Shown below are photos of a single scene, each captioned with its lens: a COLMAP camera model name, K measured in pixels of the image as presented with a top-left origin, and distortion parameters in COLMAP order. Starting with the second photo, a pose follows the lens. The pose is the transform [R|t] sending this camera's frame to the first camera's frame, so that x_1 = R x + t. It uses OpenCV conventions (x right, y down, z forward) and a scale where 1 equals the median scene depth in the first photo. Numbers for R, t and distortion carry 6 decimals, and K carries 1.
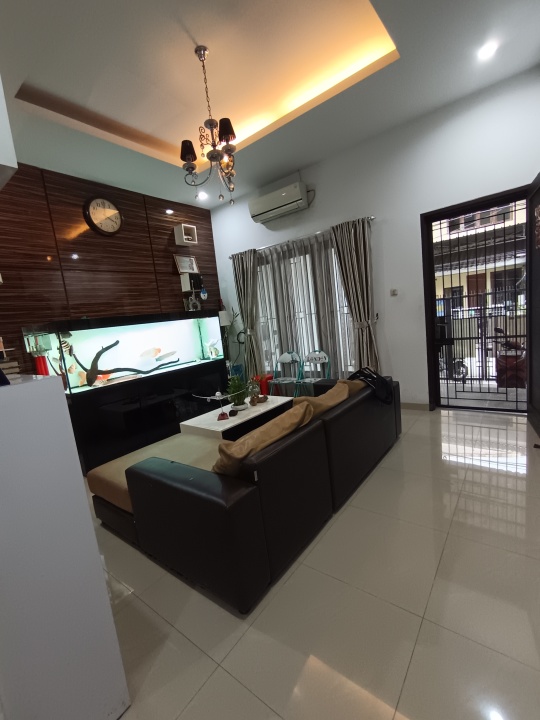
lens RADIAL K [[320.8, 0, 273.5], [0, 320.8, 359.5], [0, 0, 1]] dist [0.001914, 0.000332]
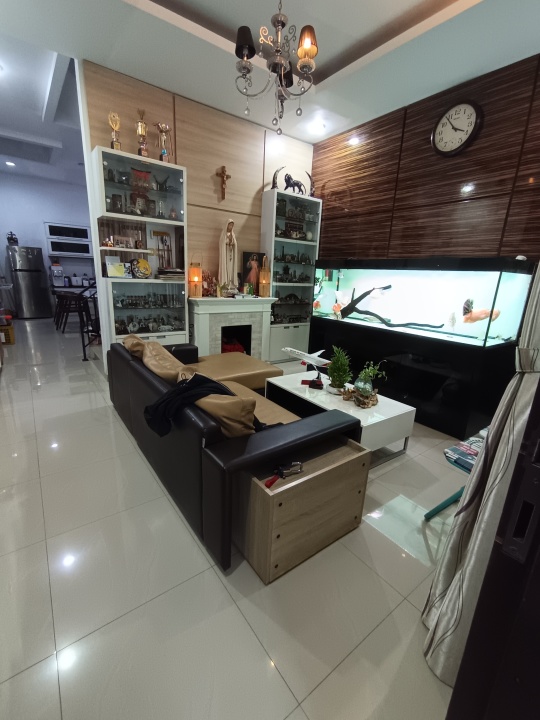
lens RADIAL K [[320.8, 0, 274.0], [0, 320.8, 364.2], [0, 0, 1]] dist [0.001914, 0.000332]
pose [[-0.243032, 0.356398, -0.902173, 0.567883], [-0.149068, 0.905287, 0.397786, -0.179520], [0.958496, 0.231160, -0.166886, 0.900817]]
